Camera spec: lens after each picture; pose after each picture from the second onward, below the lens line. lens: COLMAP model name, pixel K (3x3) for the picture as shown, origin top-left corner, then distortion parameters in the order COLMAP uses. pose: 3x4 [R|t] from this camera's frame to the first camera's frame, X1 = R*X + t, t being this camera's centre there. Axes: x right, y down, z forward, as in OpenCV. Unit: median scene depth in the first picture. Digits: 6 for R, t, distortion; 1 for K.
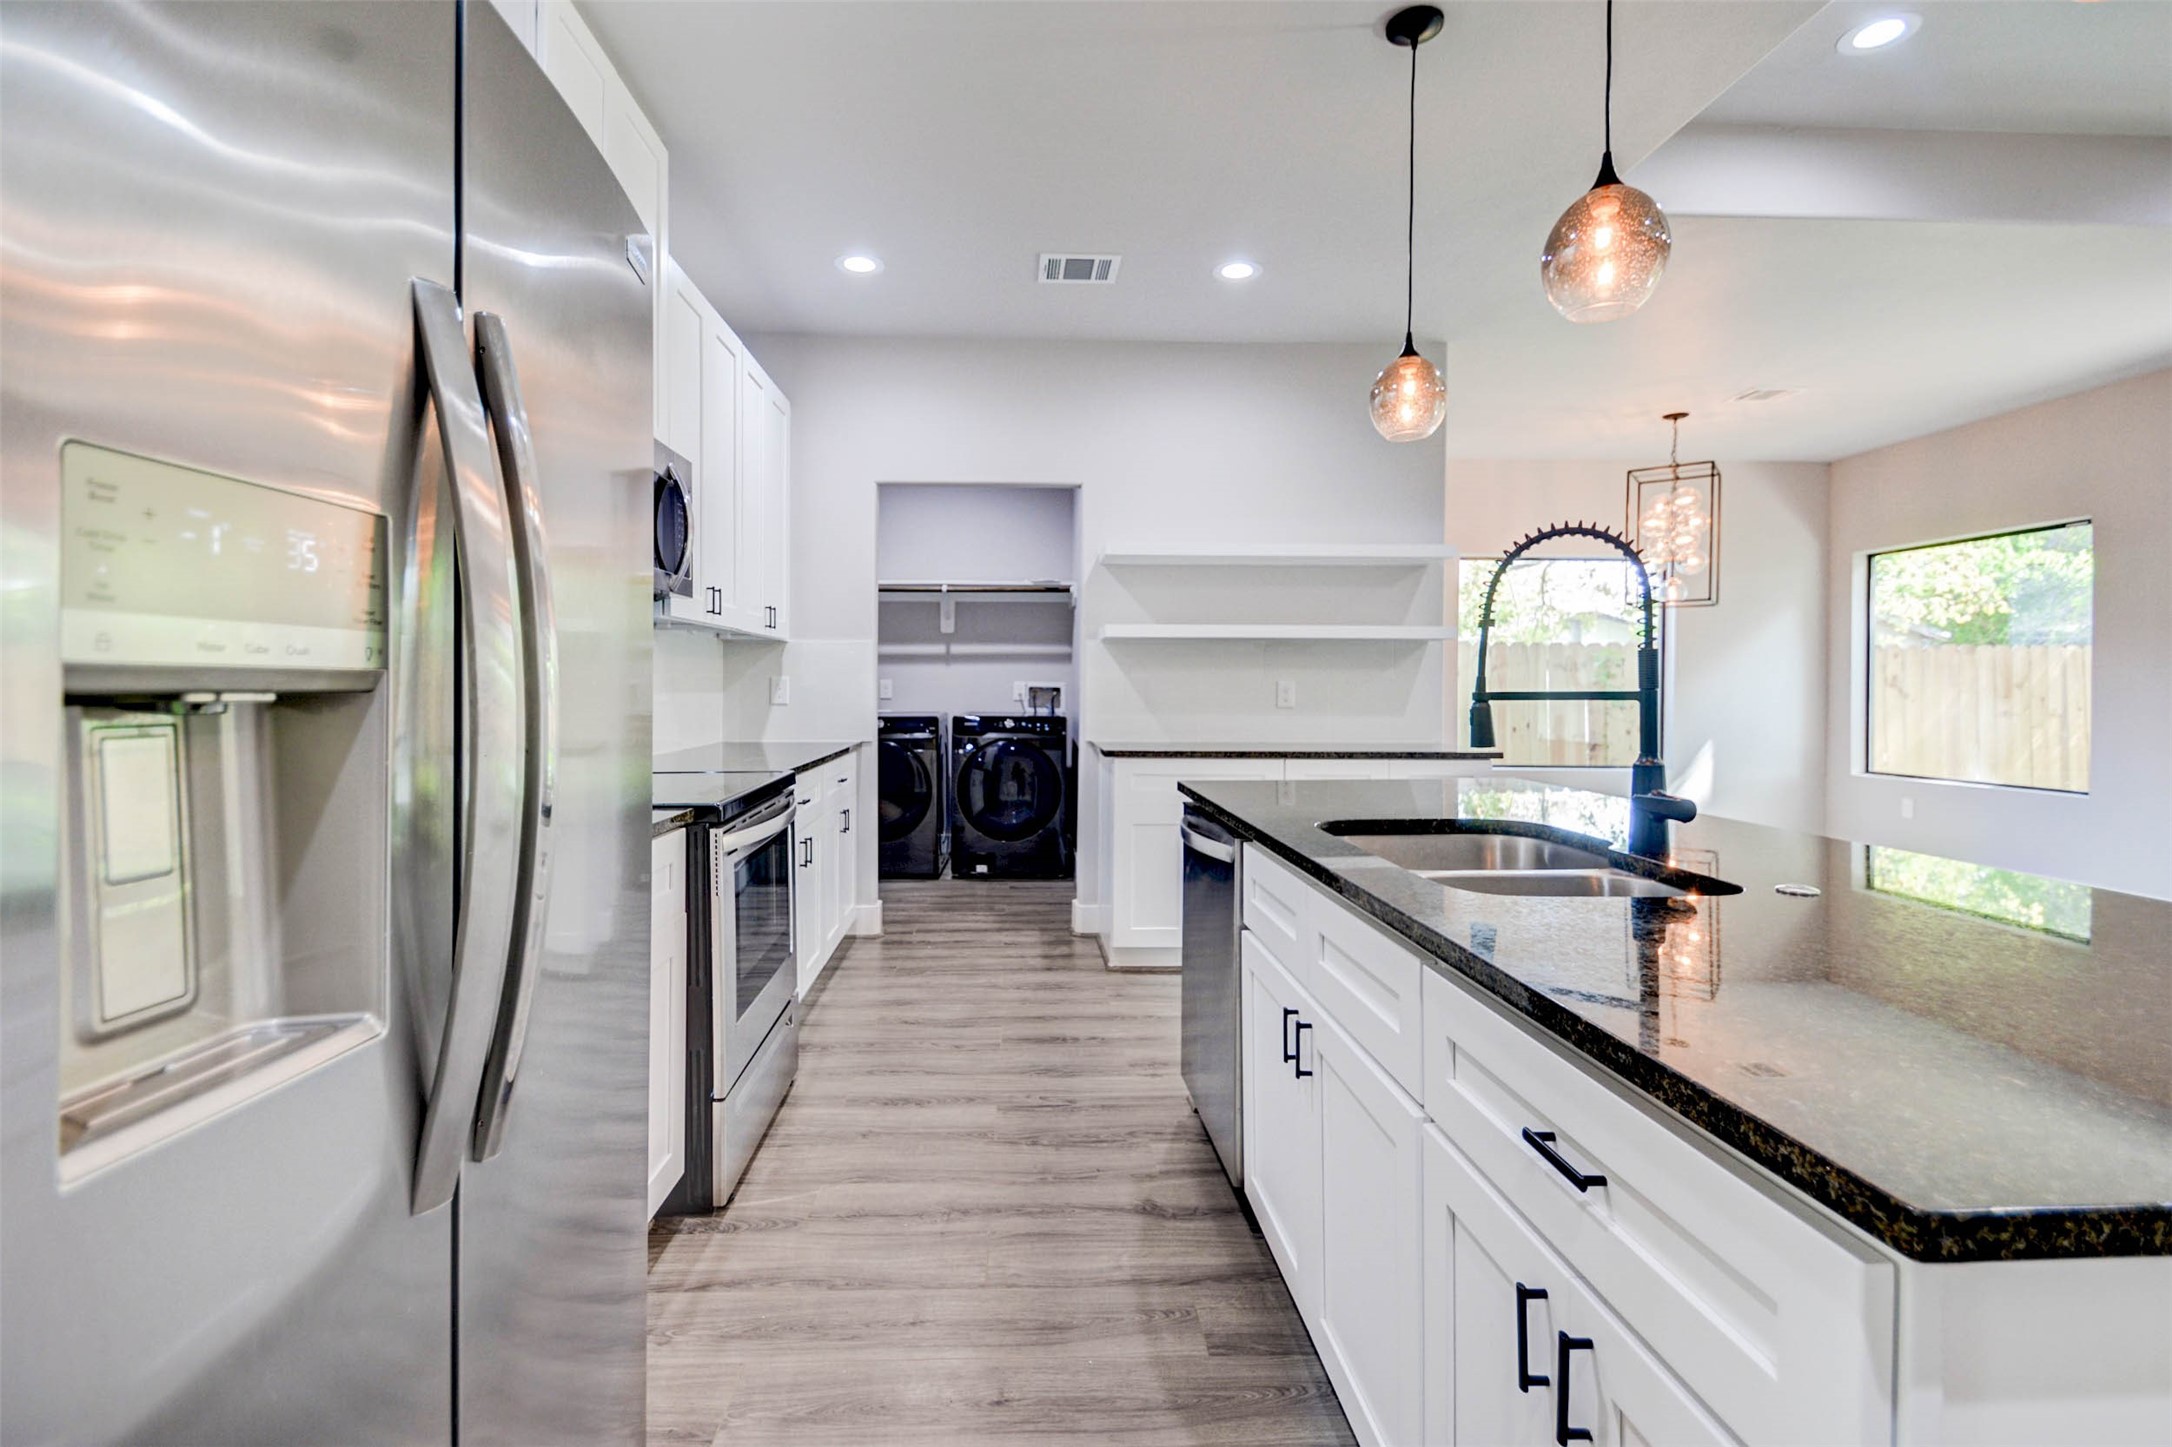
lens RADIAL K [[960.6, 0, 1127.1], [0, 960.6, 716.7], [0, 0, 1]] dist [0.000548, -0.008031]
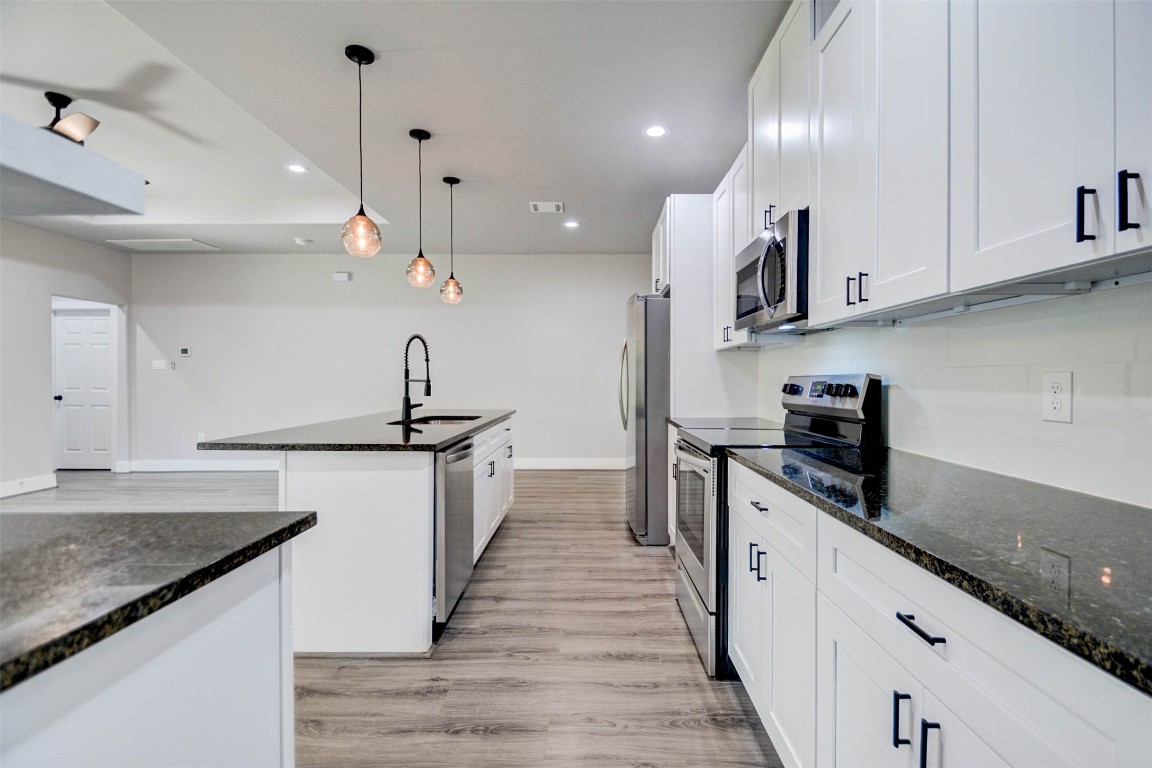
lens RADIAL K [[509.5, 0, 597.8], [0, 509.5, 380.4], [0, 0, 1]] dist [0.000548, -0.008031]
pose [[-0.994873, 0.001504, 0.101117, -0.333114], [0.004499, 0.999558, 0.029398, -0.058782], [-0.101029, 0.029702, -0.994440, 2.132040]]
